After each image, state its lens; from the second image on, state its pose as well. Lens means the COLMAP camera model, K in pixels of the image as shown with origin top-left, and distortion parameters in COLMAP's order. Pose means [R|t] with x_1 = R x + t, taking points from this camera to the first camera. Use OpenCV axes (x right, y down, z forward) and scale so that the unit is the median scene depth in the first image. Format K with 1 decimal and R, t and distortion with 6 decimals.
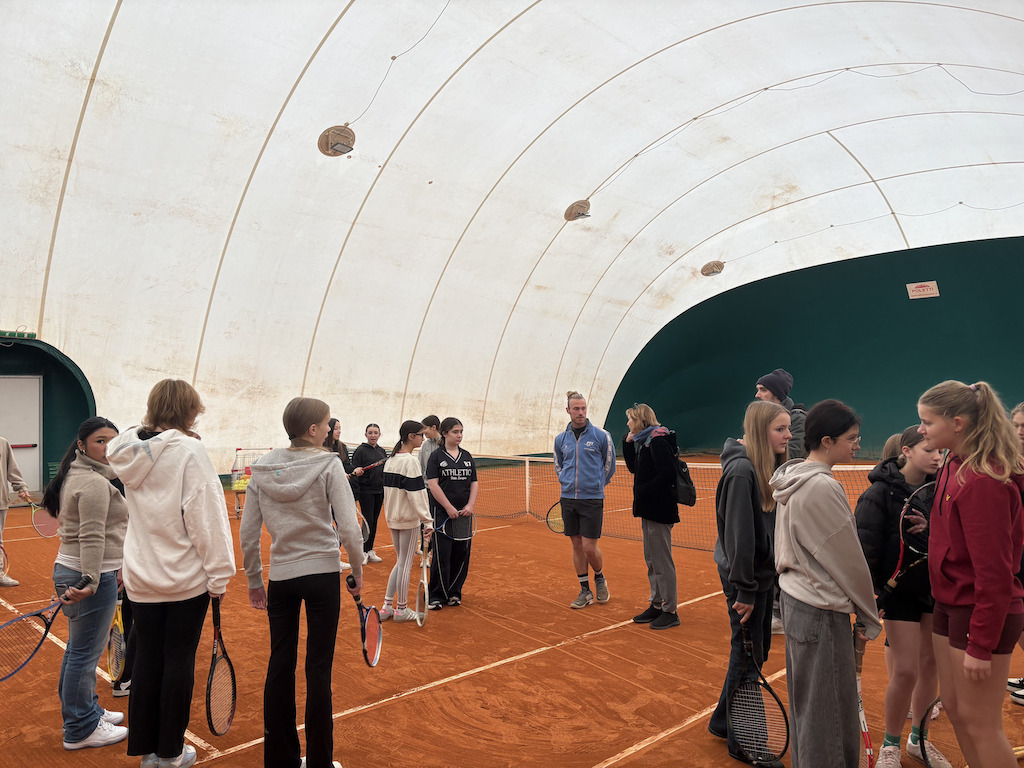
lens RADIAL K [[768.5, 0, 508.5], [0, 768.5, 386.6], [0, 0, 1]] dist [0.071916, -0.075787]
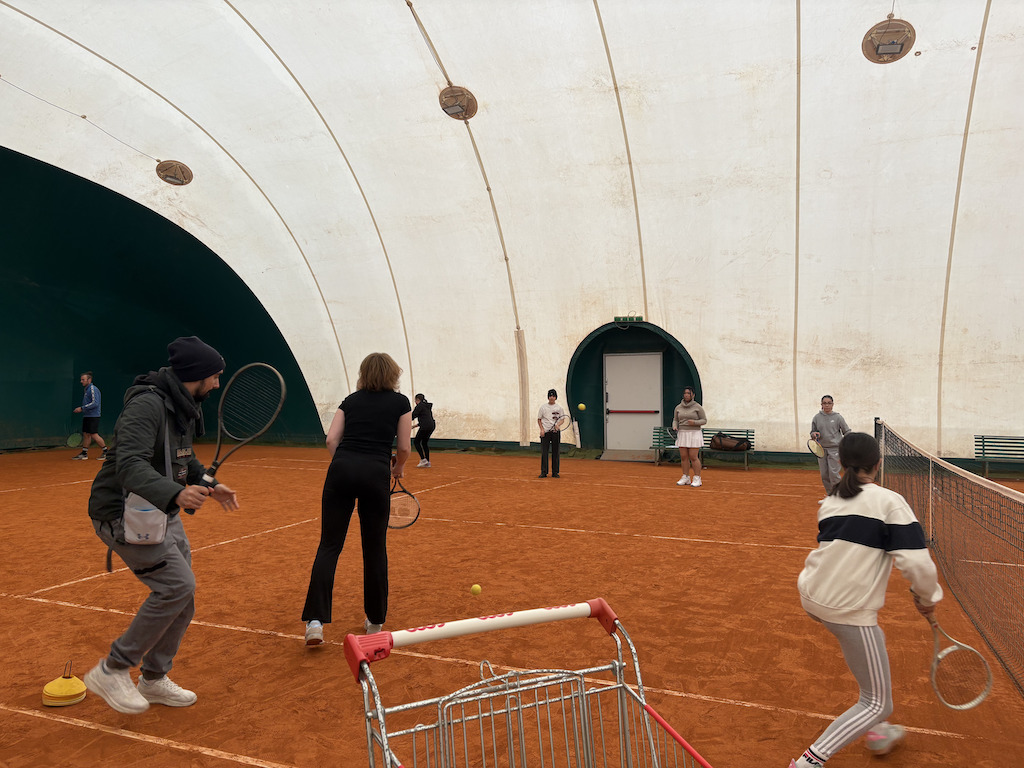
lens RADIAL K [[768.5, 0, 515.7], [0, 768.5, 386.0], [0, 0, 1]] dist [0.071916, -0.075787]
pose [[0.409422, 0.000761, -0.912345, 0.310738], [0.016471, 0.999831, 0.008225, 0.019961], [0.912196, -0.018394, 0.409340, 0.282960]]
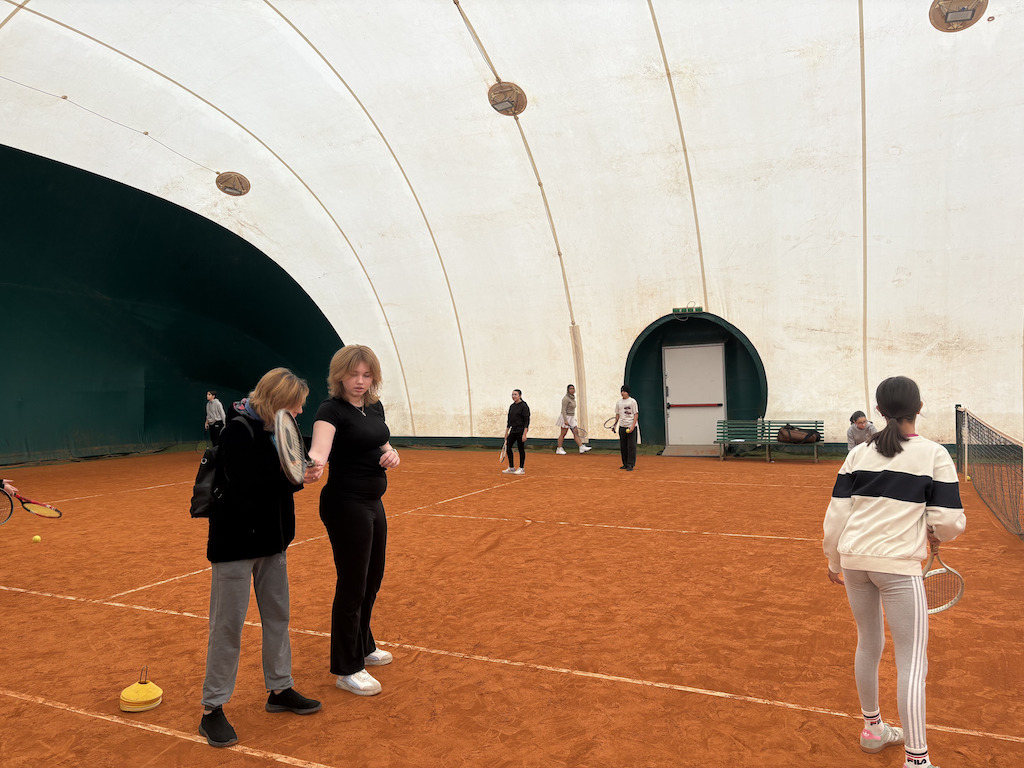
lens RADIAL K [[768.5, 0, 511.9], [0, 768.5, 385.4], [0, 0, 1]] dist [0.071916, -0.075787]
pose [[0.339478, -0.007852, -0.940581, 0.301190], [0.045648, 0.998924, 0.008137, 0.020401], [0.939506, -0.045698, 0.339471, 0.283290]]
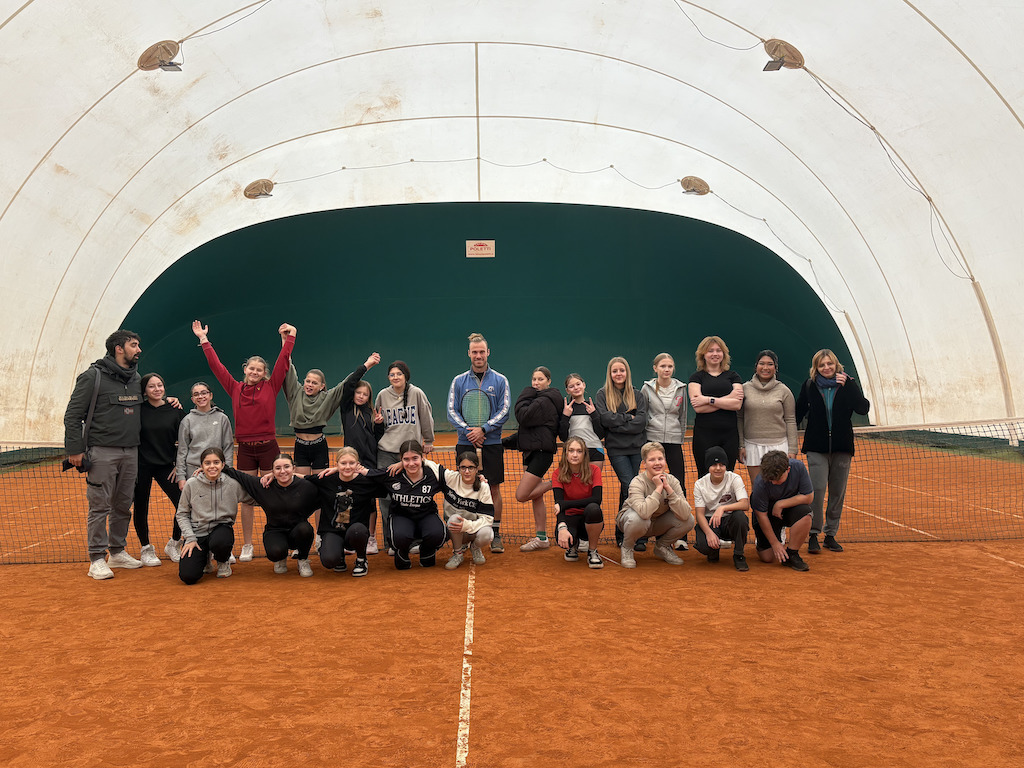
lens RADIAL K [[878.9, 0, 511.6], [0, 878.9, 369.9], [0, 0, 1]] dist [0.005566, -0.031089]
pose [[0.680843, 0.011029, 0.732346, -0.279665], [-0.014421, 0.999895, -0.001651, 0.028849], [-0.732287, -0.009437, 0.680930, 0.356050]]
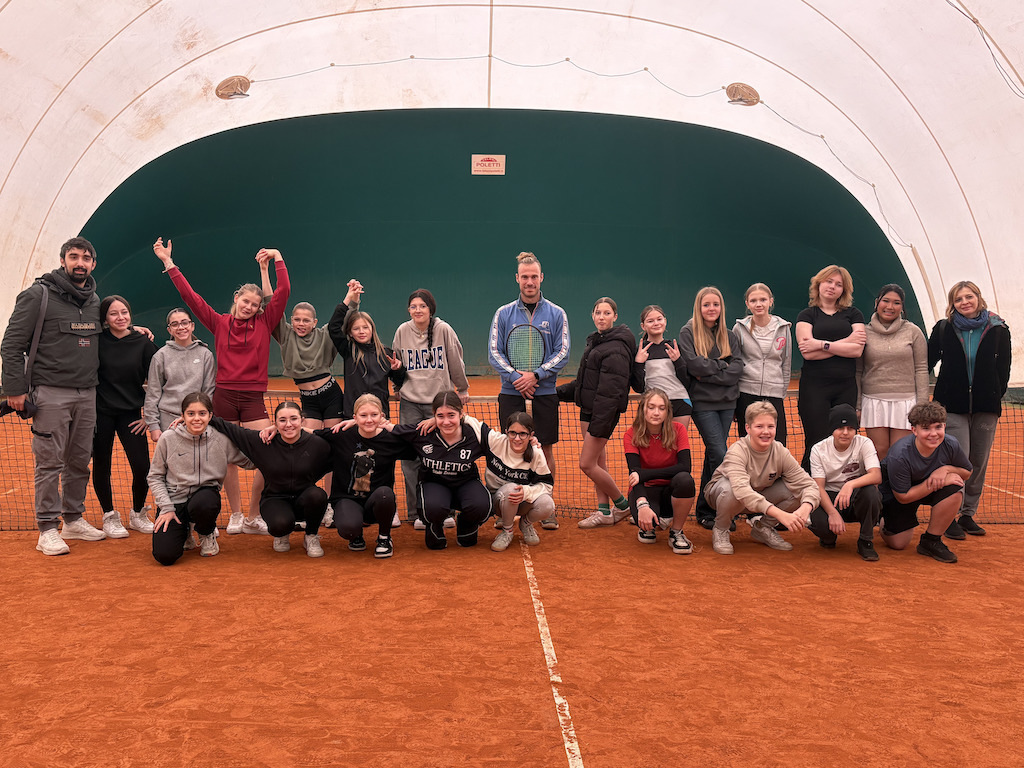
lens RADIAL K [[959.7, 0, 506.5], [0, 959.7, 378.0], [0, 0, 1]] dist [-0.000643, 0.000000]
pose [[0.676570, -0.028891, 0.735811, -0.253841], [-0.034031, 0.996936, 0.070436, 0.033045], [-0.735591, -0.072695, 0.673514, 0.418932]]
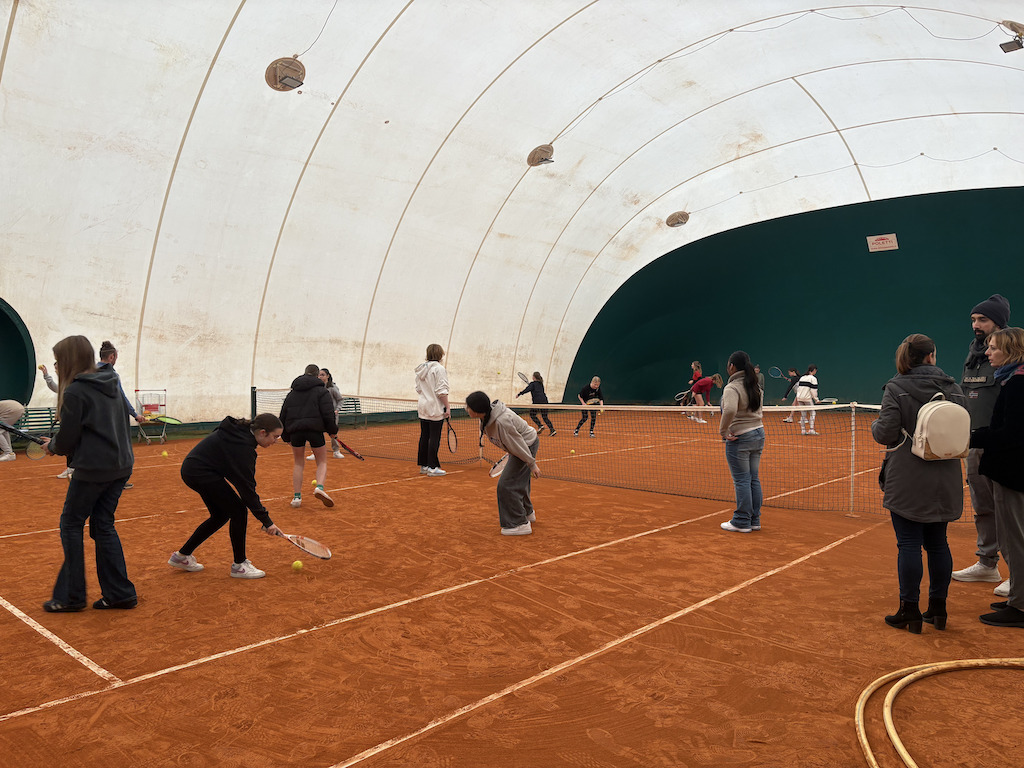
lens RADIAL K [[768.5, 0, 516.1], [0, 768.5, 392.7], [0, 0, 1]] dist [0.071916, -0.075787]
pose [[0.998927, 0.001607, 0.046291, 0.016075], [-0.004576, 0.997933, 0.064102, 0.009989], [-0.046092, -0.064245, 0.996869, 0.007539]]
